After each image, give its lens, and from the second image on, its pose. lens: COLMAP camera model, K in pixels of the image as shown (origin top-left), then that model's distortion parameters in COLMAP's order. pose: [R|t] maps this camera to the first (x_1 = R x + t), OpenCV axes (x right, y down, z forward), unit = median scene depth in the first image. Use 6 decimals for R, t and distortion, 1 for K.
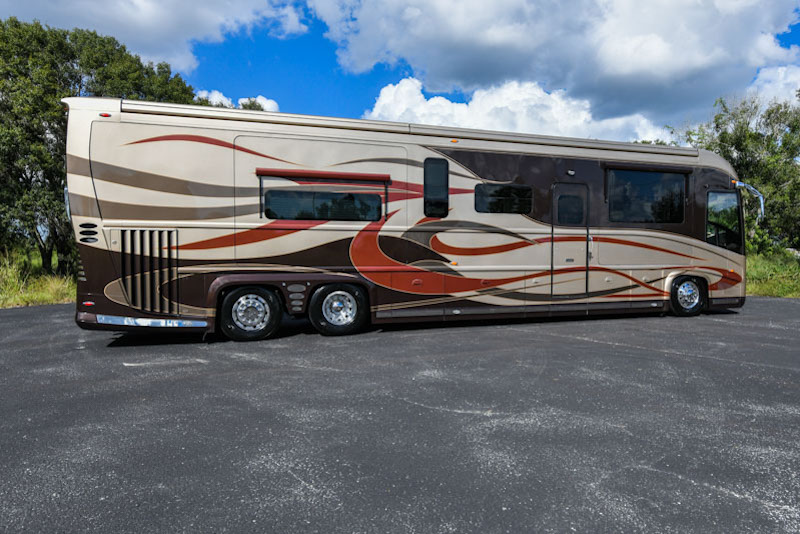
lens RADIAL K [[483.7, 0, 412.4], [0, 483.7, 269.7], [0, 0, 1]] dist [-0.003196, -0.001159]
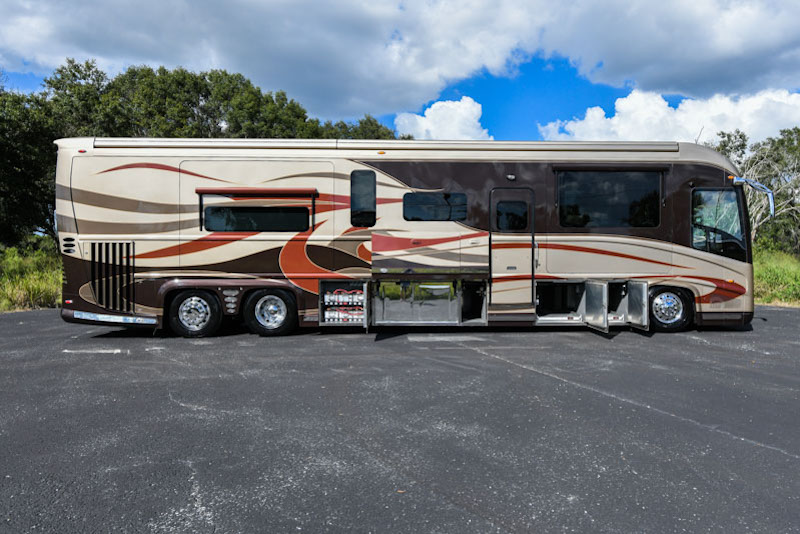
lens RADIAL K [[484.7, 0, 416.3], [0, 484.7, 262.2], [0, 0, 1]] dist [-0.002463, 0.000746]
pose [[0.962551, 0.000273, -0.271101, 0.448486], [-0.007597, 0.999634, -0.025964, -0.005571], [0.270995, 0.027051, 0.962201, 0.028837]]
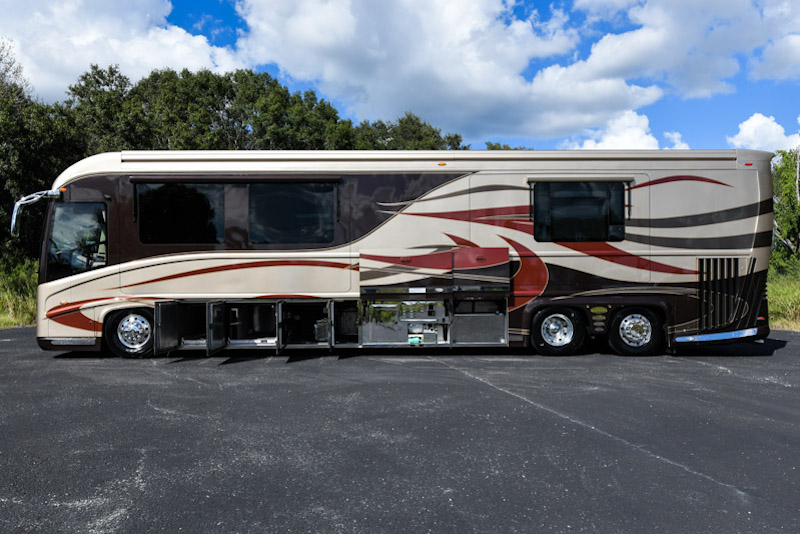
lens RADIAL K [[559.2, 0, 399.9], [0, 559.2, 284.4], [0, 0, 1]] dist [-0.002049, 0.001073]
pose [[0.920632, 0.012482, -0.390232, 0.587082], [-0.020559, 0.999652, -0.016527, -0.004279], [0.389889, 0.023238, 0.920568, -0.030780]]
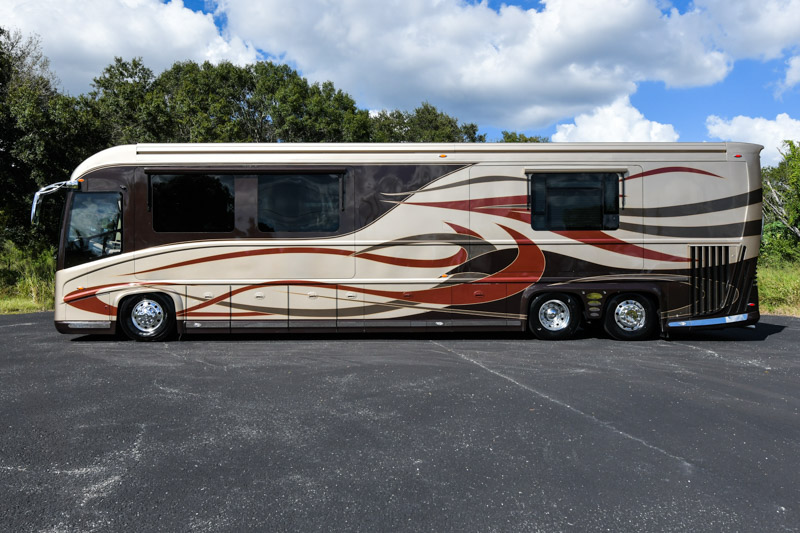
lens RADIAL K [[551.2, 0, 415.7], [0, 551.2, 263.8], [0, 0, 1]] dist [-0.001486, -0.002648]
pose [[0.918104, 0.008502, -0.396248, 0.632375], [-0.021946, 0.999327, -0.029408, -0.004763], [0.395731, 0.035696, 0.917673, -0.044419]]
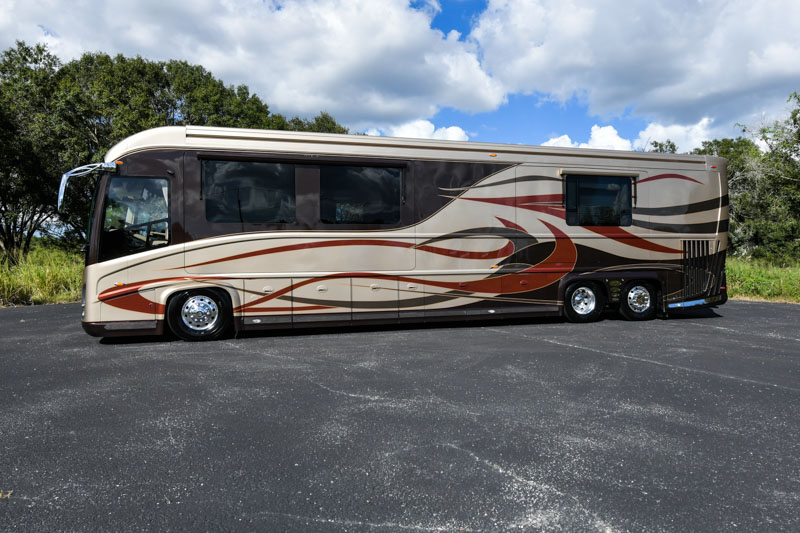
lens RADIAL K [[477.8, 0, 410.3], [0, 477.8, 255.9], [0, 0, 1]] dist [-0.003680, -0.000647]
pose [[0.987270, 0.004831, -0.158982, 0.199432], [-0.010532, 0.999331, -0.035037, 0.000366], [0.158706, 0.036265, 0.986660, -0.052536]]
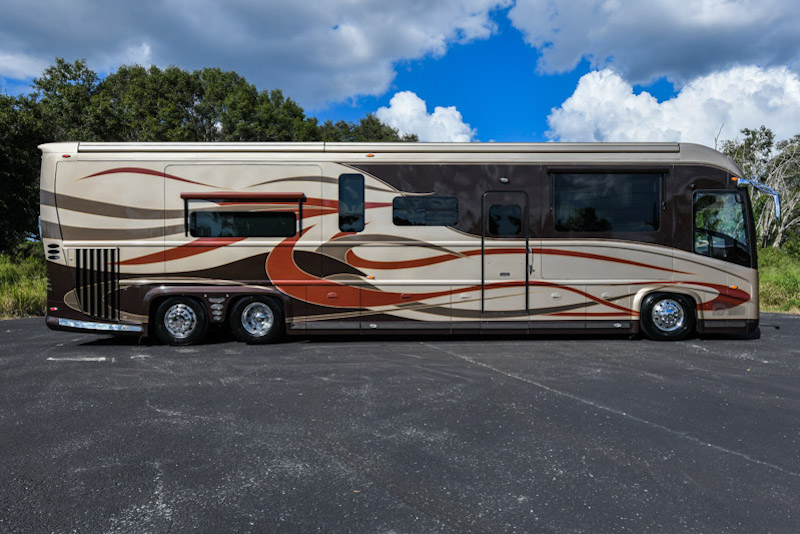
lens RADIAL K [[510.9, 0, 413.1], [0, 510.9, 271.6], [0, 0, 1]] dist [-0.001876, -0.000255]
pose [[0.956868, 0.000234, -0.290522, 0.490086], [-0.006214, 0.999787, -0.019662, -0.004557], [0.290455, 0.020619, 0.956666, 0.015083]]
